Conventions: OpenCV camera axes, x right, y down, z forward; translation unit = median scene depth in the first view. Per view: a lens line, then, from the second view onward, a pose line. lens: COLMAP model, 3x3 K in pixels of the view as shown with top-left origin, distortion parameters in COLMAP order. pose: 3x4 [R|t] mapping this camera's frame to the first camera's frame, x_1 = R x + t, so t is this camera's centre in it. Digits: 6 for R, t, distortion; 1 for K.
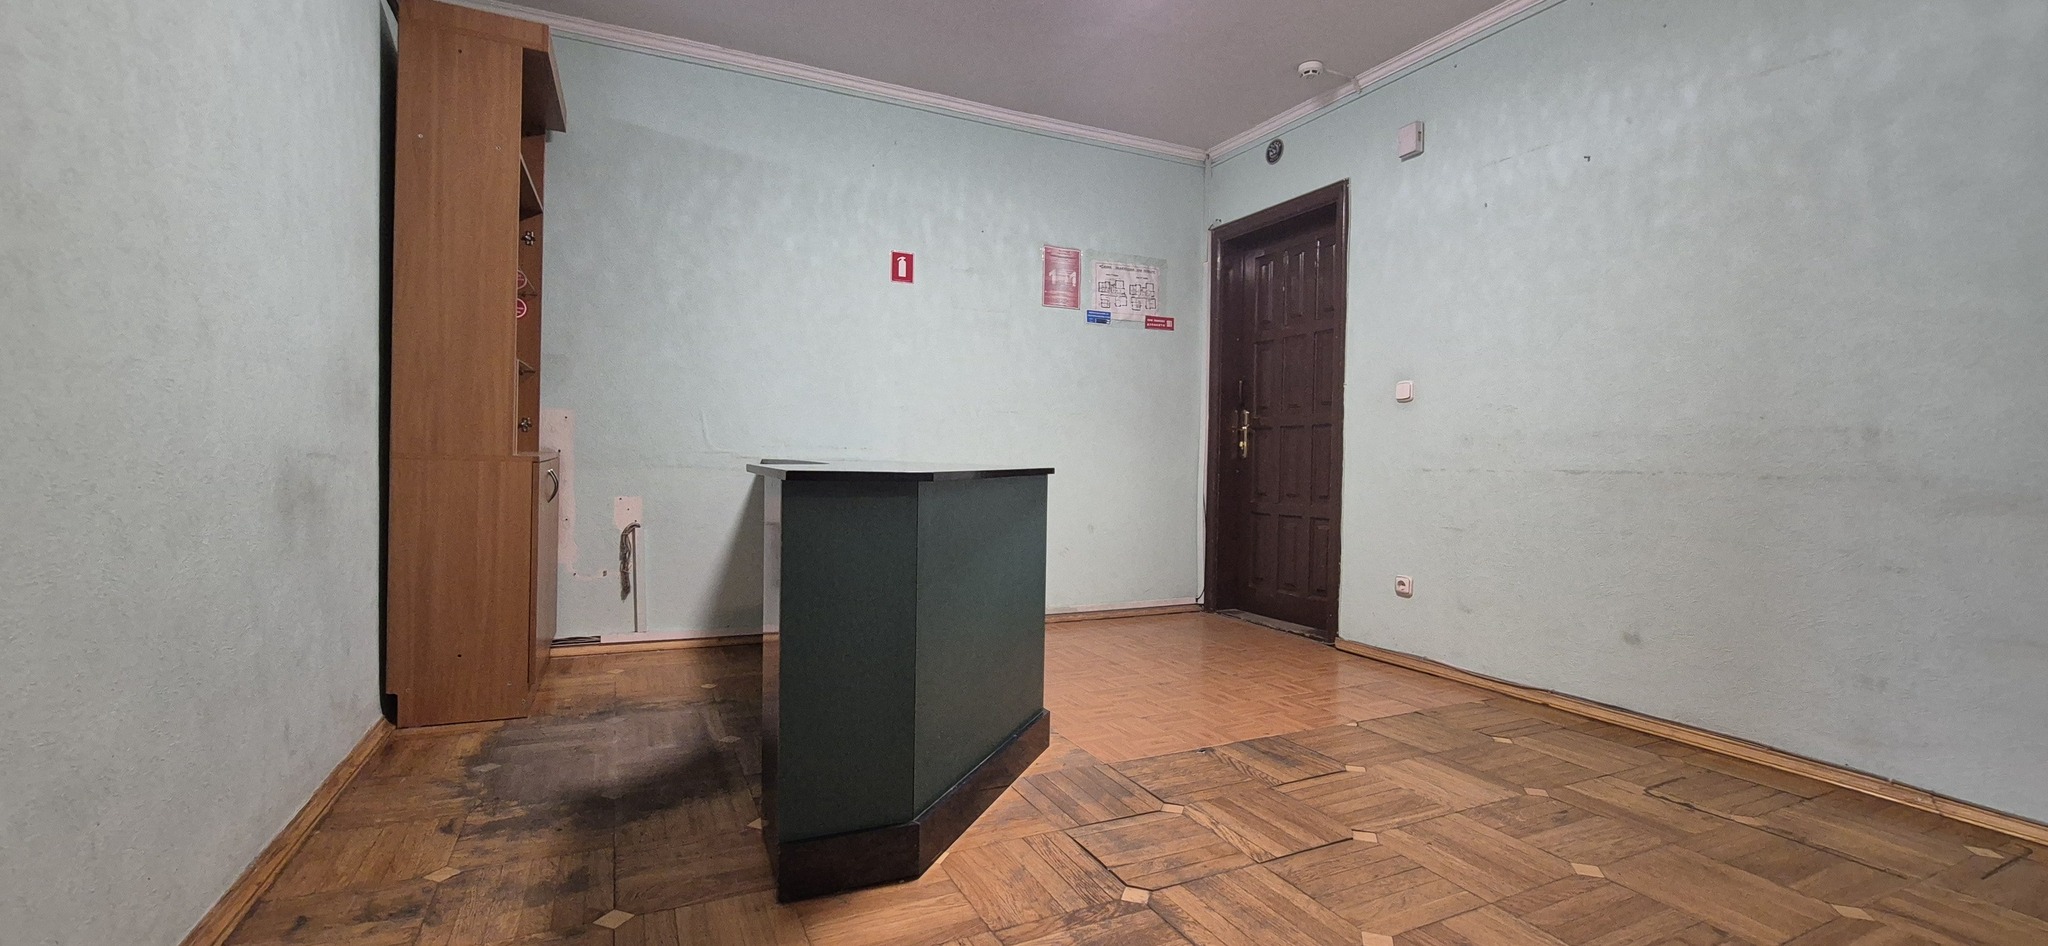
lens RADIAL K [[839.7, 0, 1017.0], [0, 839.7, 474.0], [0, 0, 1]] dist [-0.000632, 0.000224]
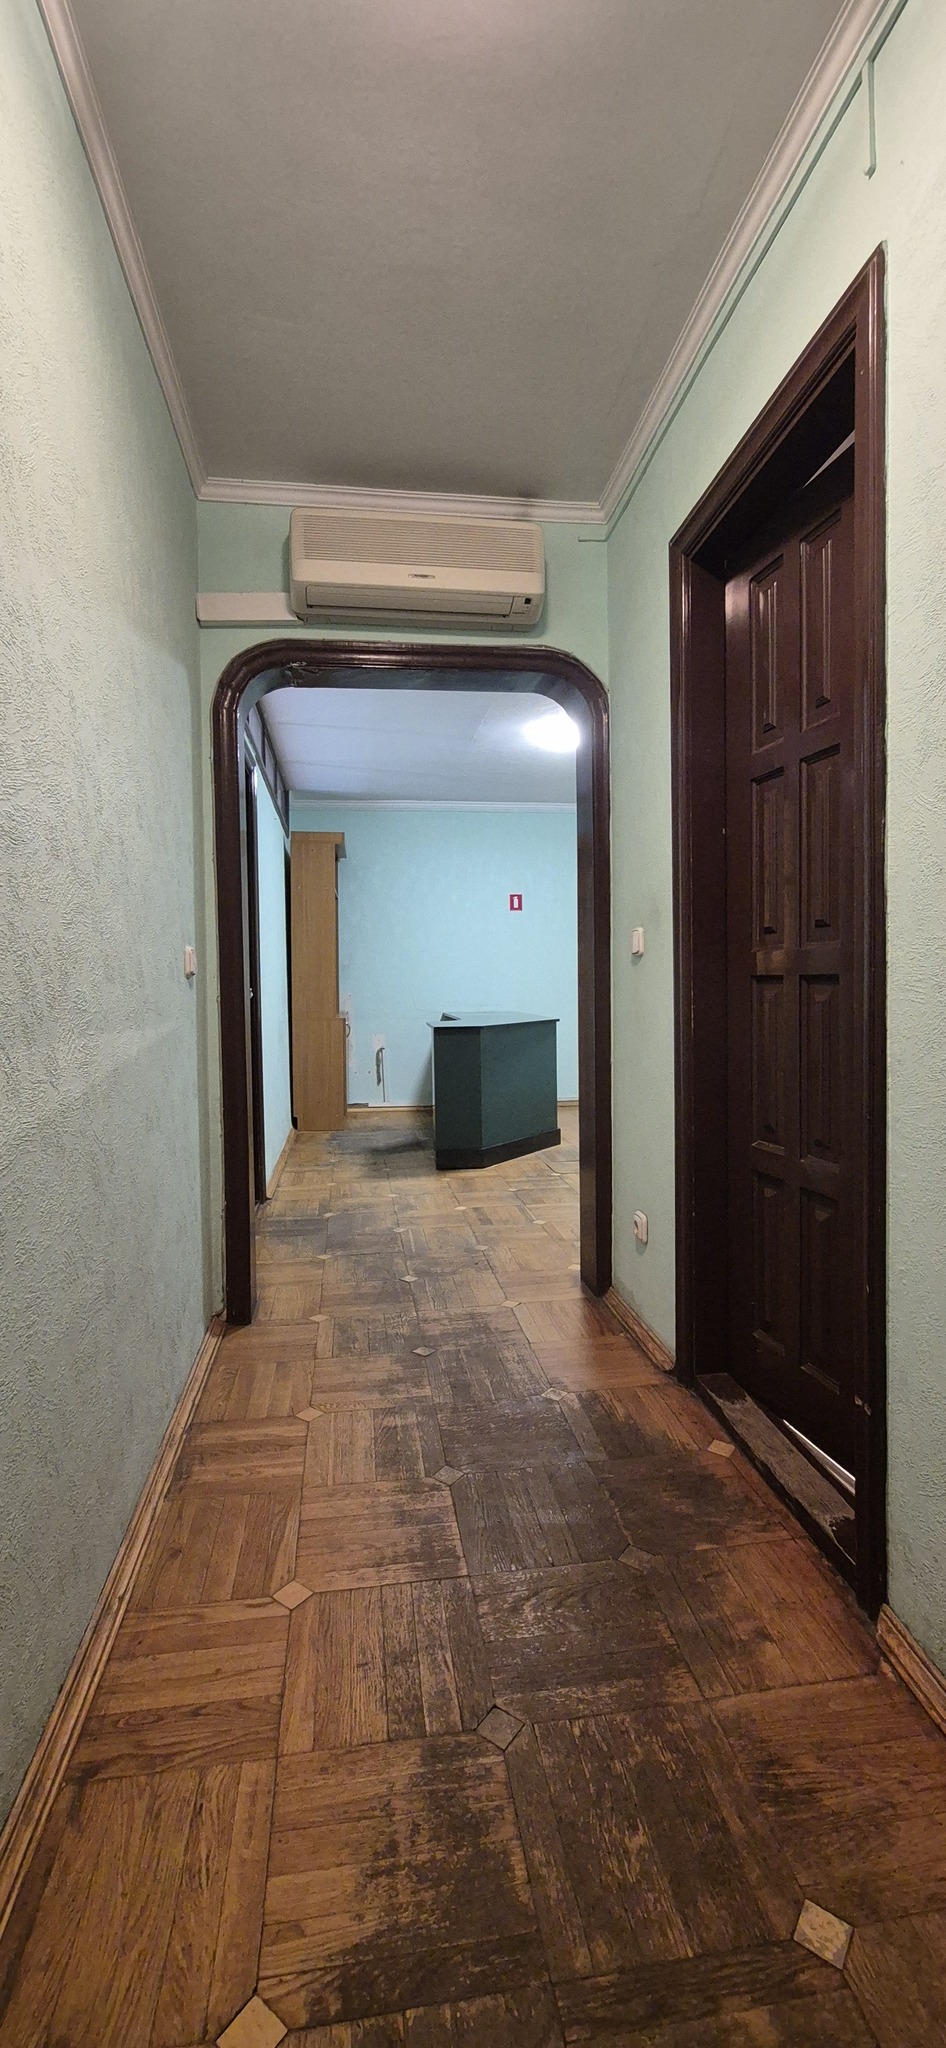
lens RADIAL K [[839.7, 0, 470.3], [0, 839.7, 1017.0], [0, 0, 1]] dist [-0.000632, 0.000224]
pose [[0.954299, -0.021552, -0.298077, 0.360790], [0.026401, 0.999576, 0.012251, -0.034745], [0.297686, -0.019560, 0.954463, -0.889817]]
